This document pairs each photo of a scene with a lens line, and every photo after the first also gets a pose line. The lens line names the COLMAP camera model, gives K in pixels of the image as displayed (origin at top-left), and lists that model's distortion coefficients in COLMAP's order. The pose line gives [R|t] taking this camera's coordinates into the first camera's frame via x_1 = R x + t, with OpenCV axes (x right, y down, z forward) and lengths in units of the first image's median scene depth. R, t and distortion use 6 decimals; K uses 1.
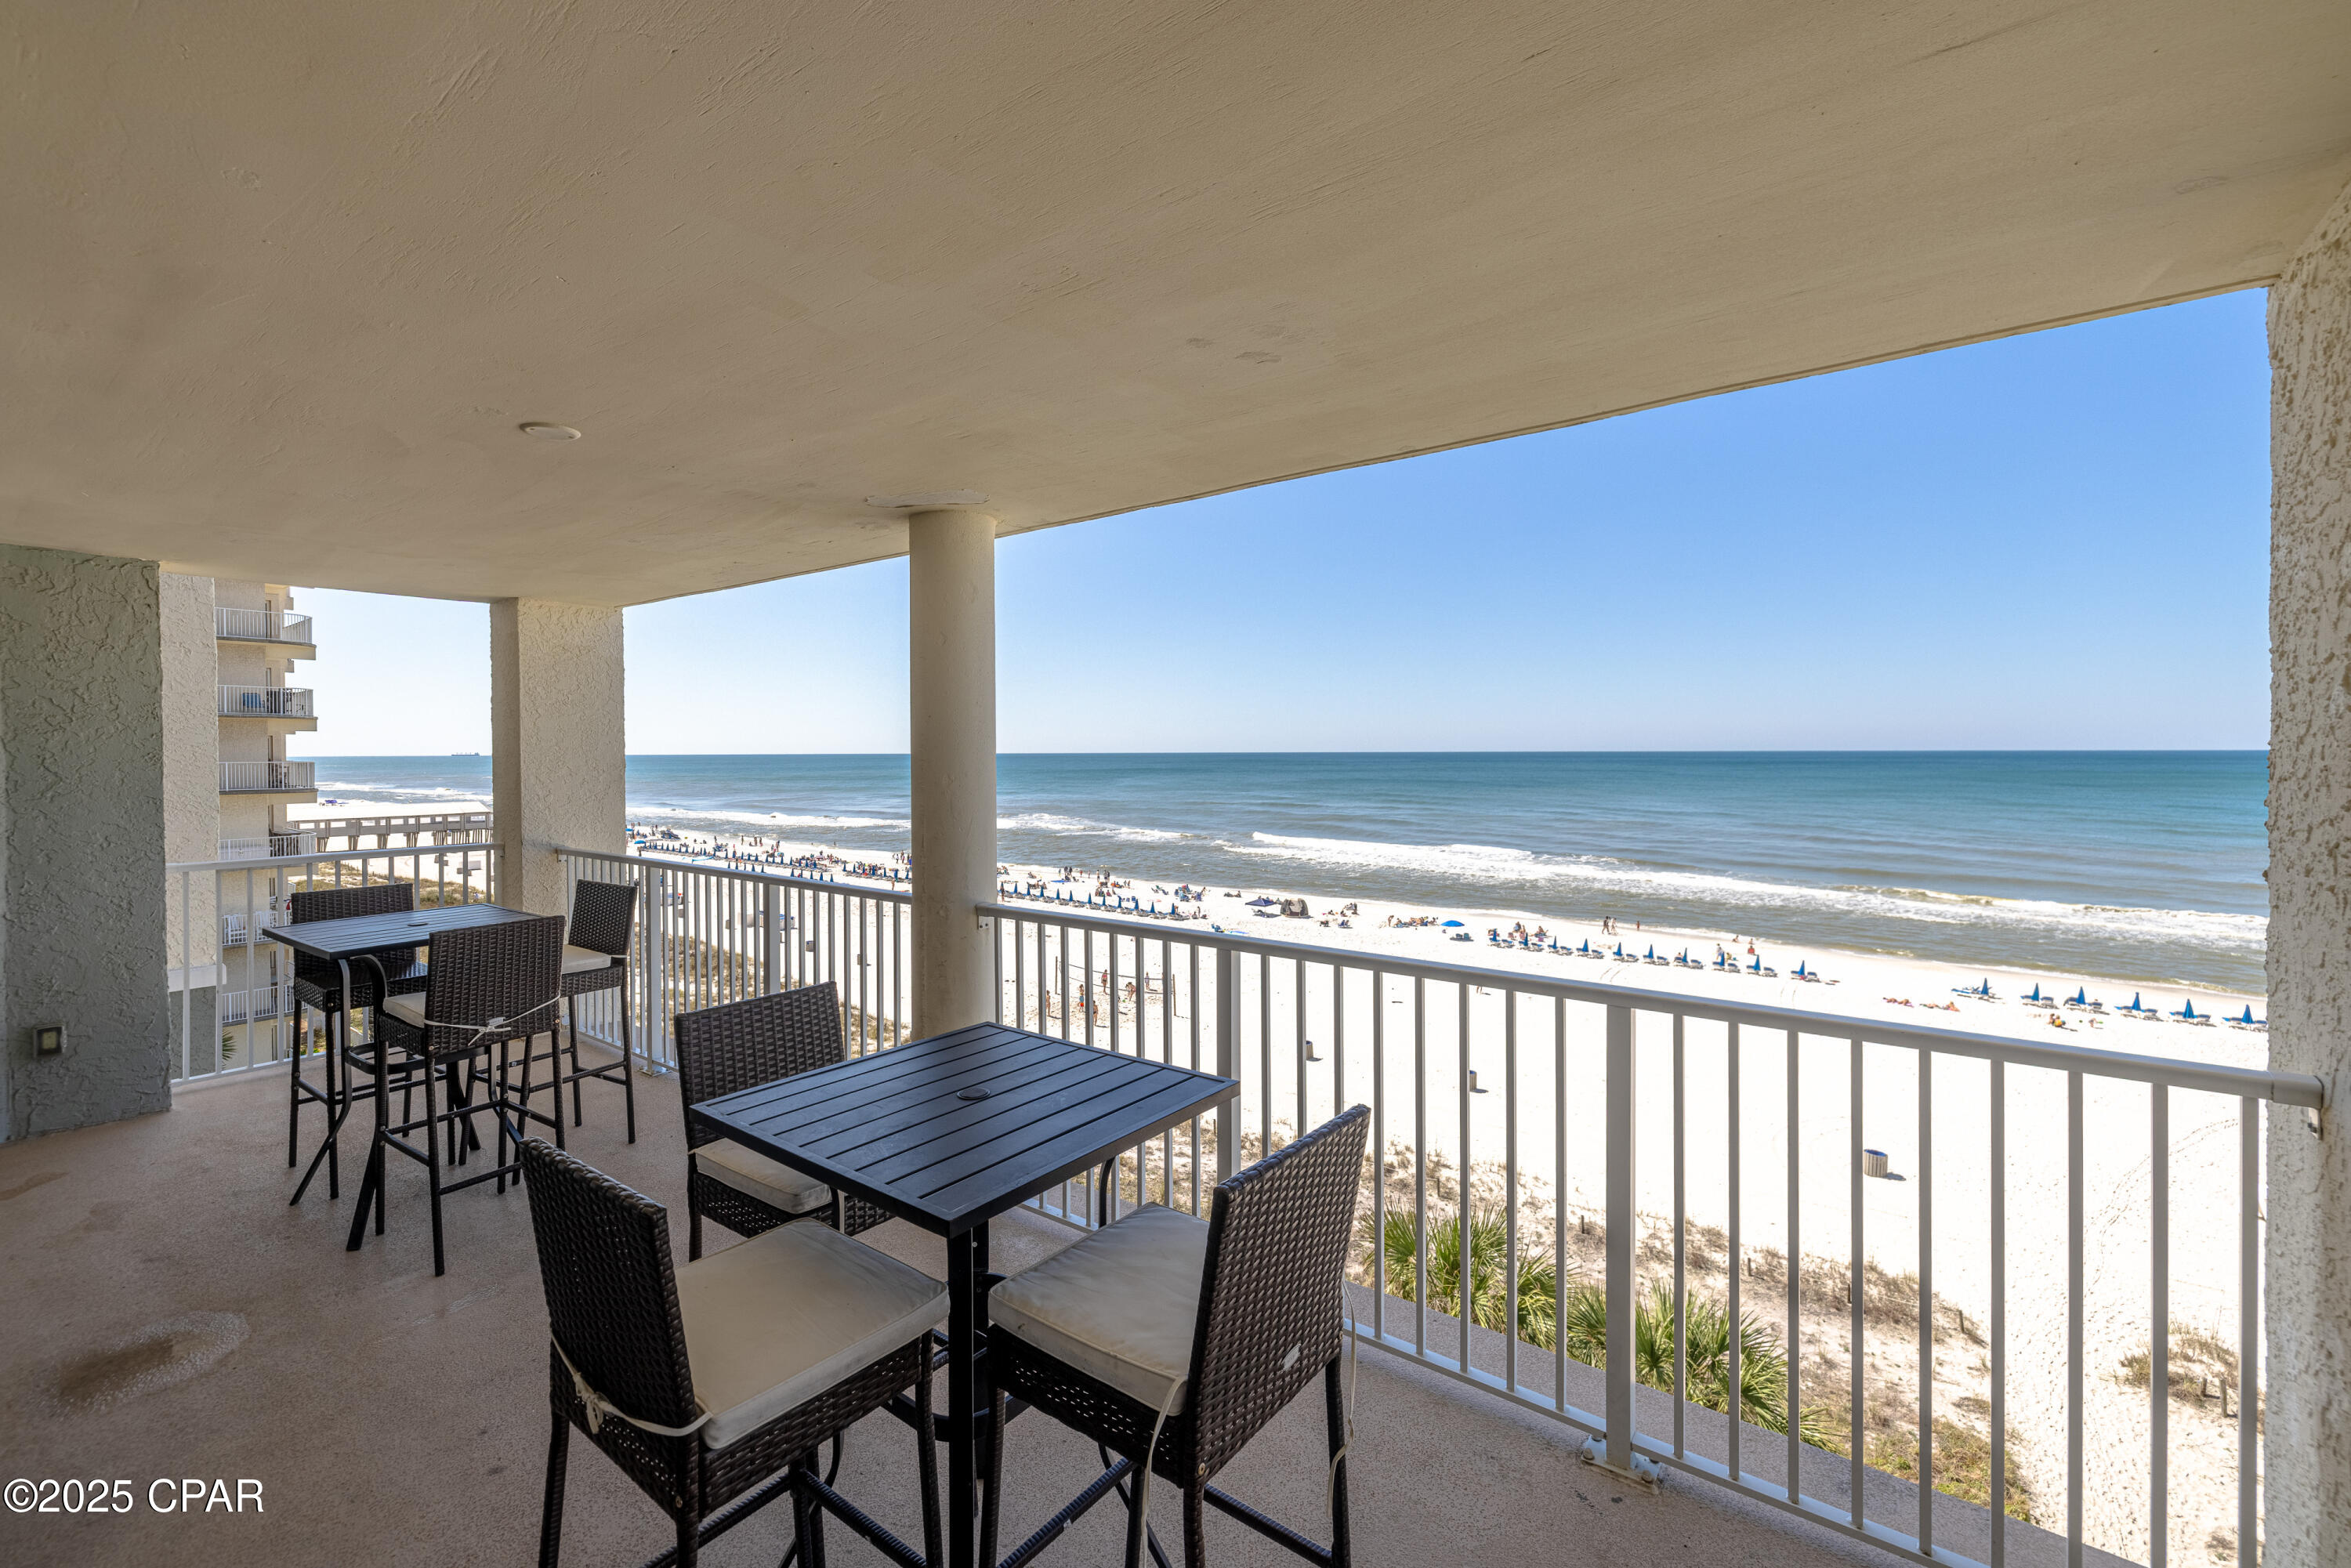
lens RADIAL K [[994.4, 0, 1184.2], [0, 994.4, 764.9], [0, 0, 1]] dist [0.001176, -0.000571]
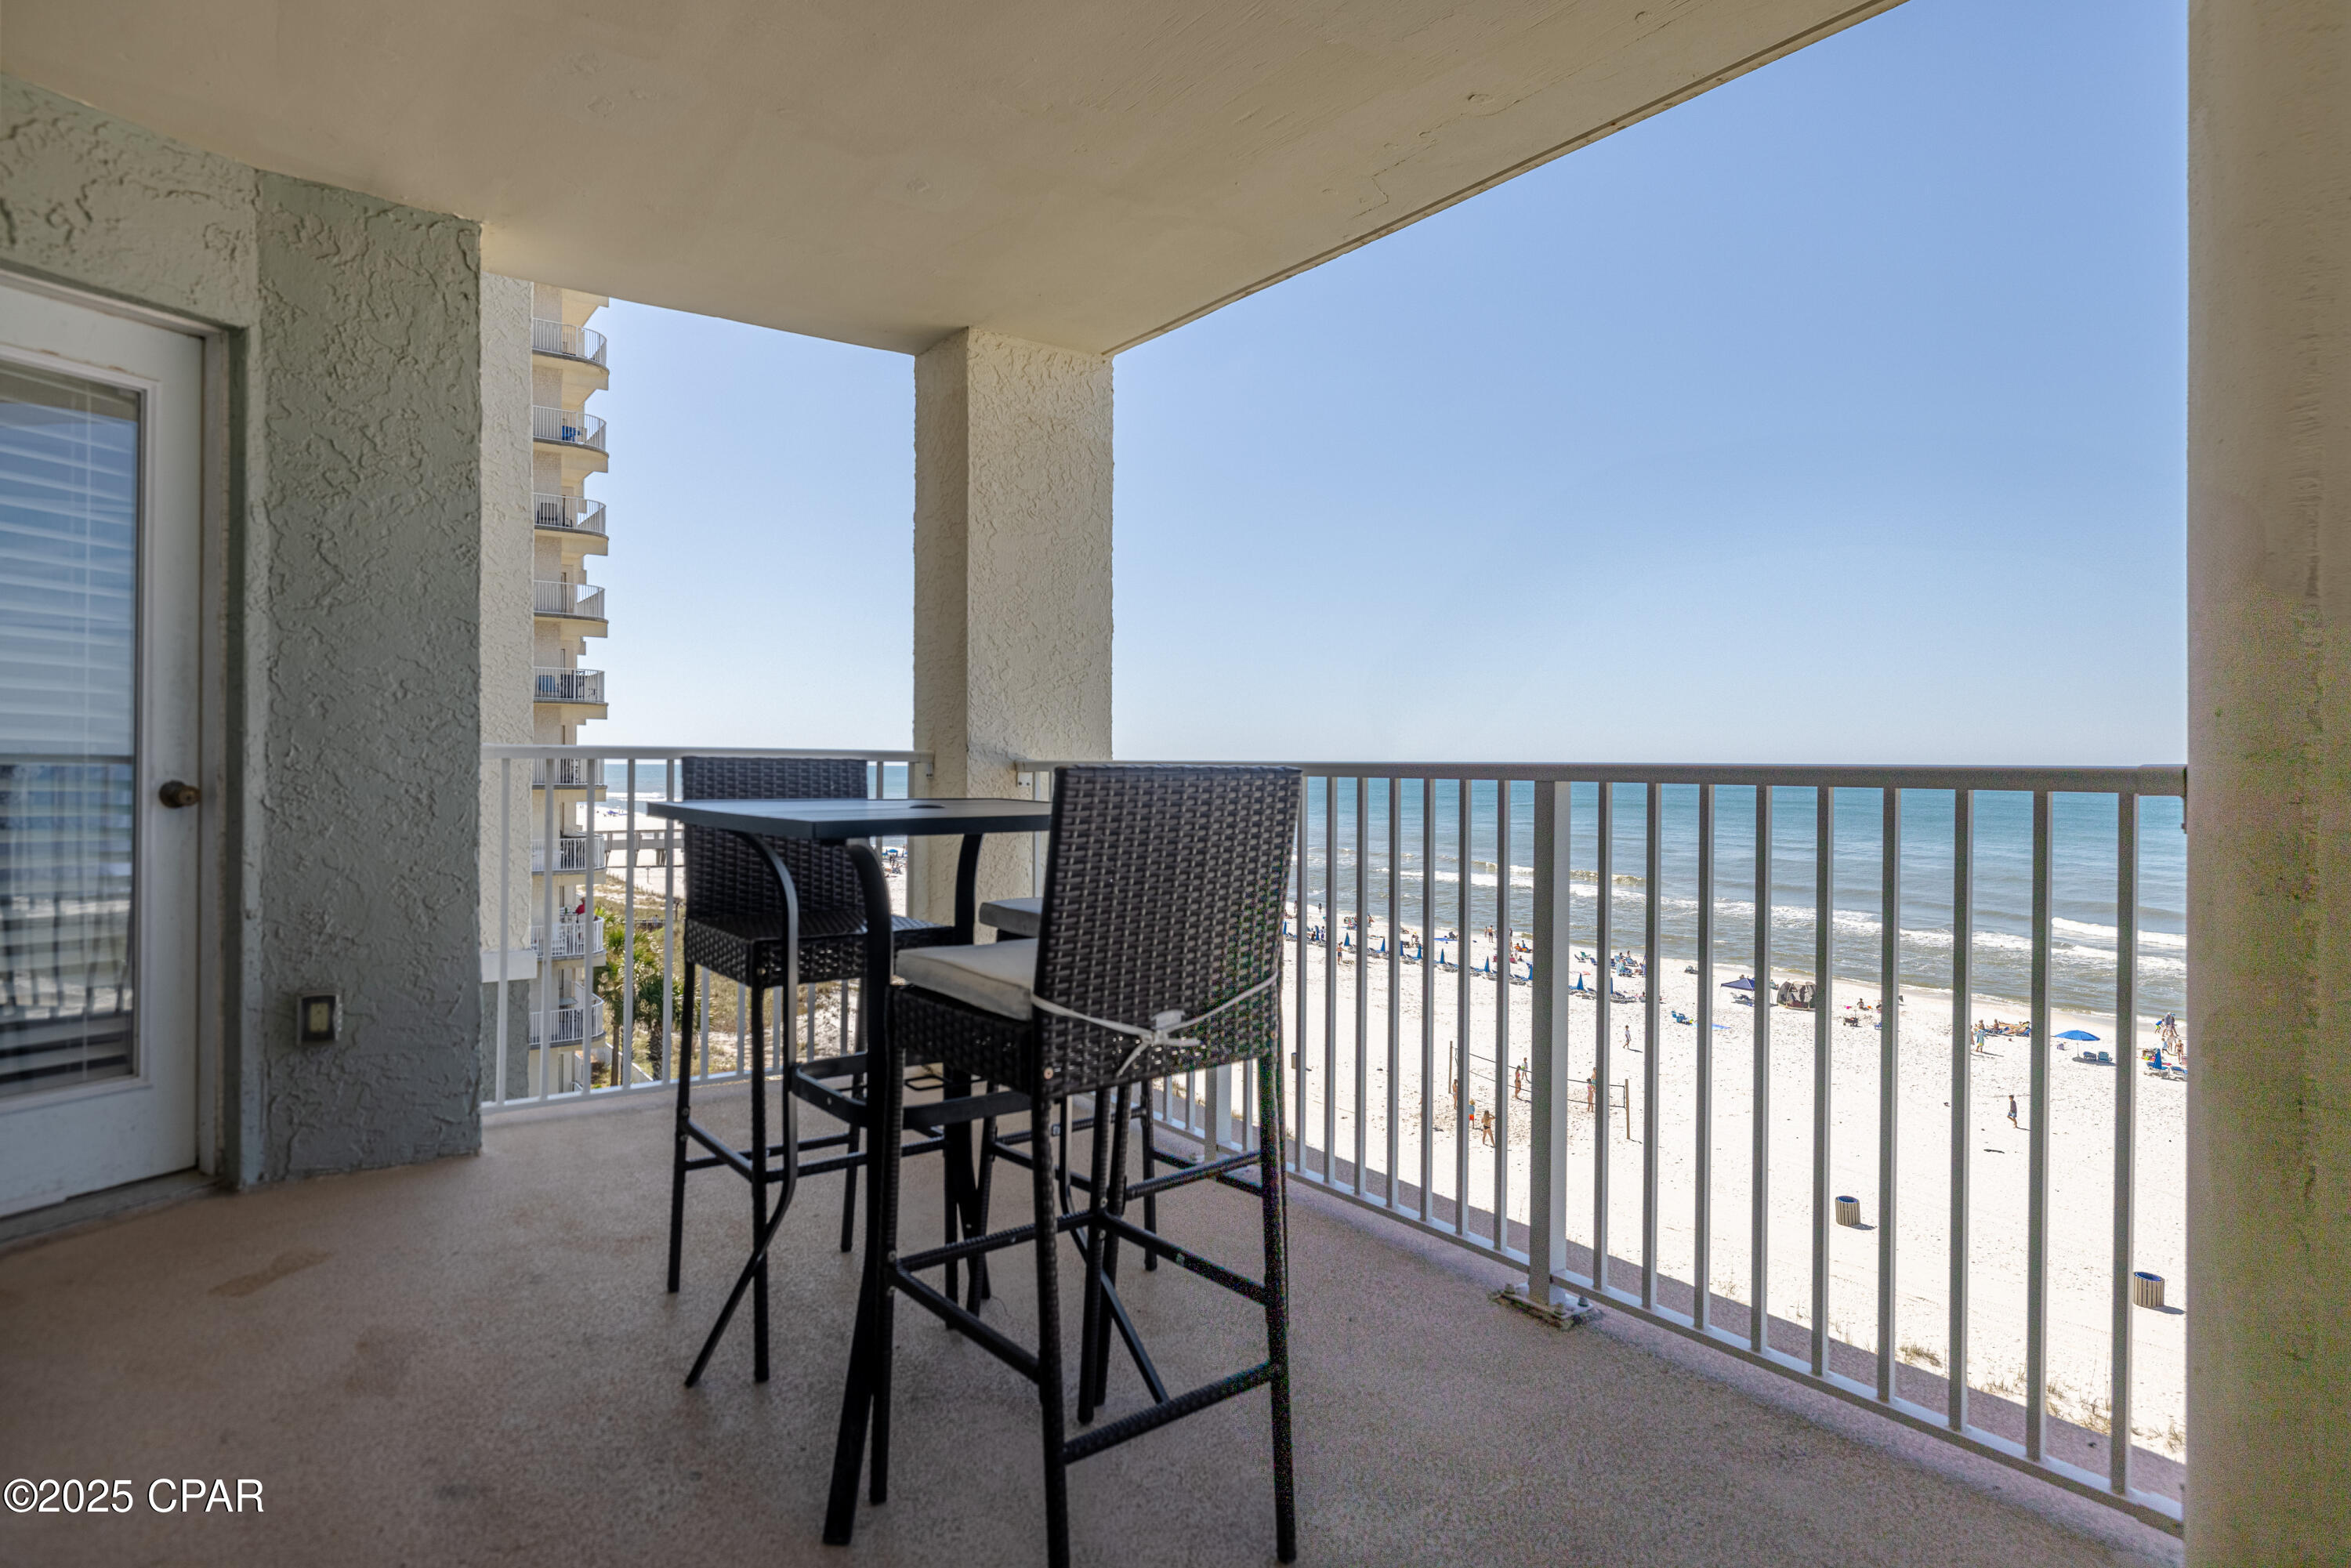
lens RADIAL K [[1294.1, 0, 1183.3], [0, 1294.1, 789.0], [0, 0, 1]] dist [0.002732, -0.001237]
pose [[0.957879, 0.015985, -0.286728, -0.423548], [-0.017088, 0.999853, -0.001345, 0.131274], [0.286665, 0.006188, 0.958011, 0.402656]]
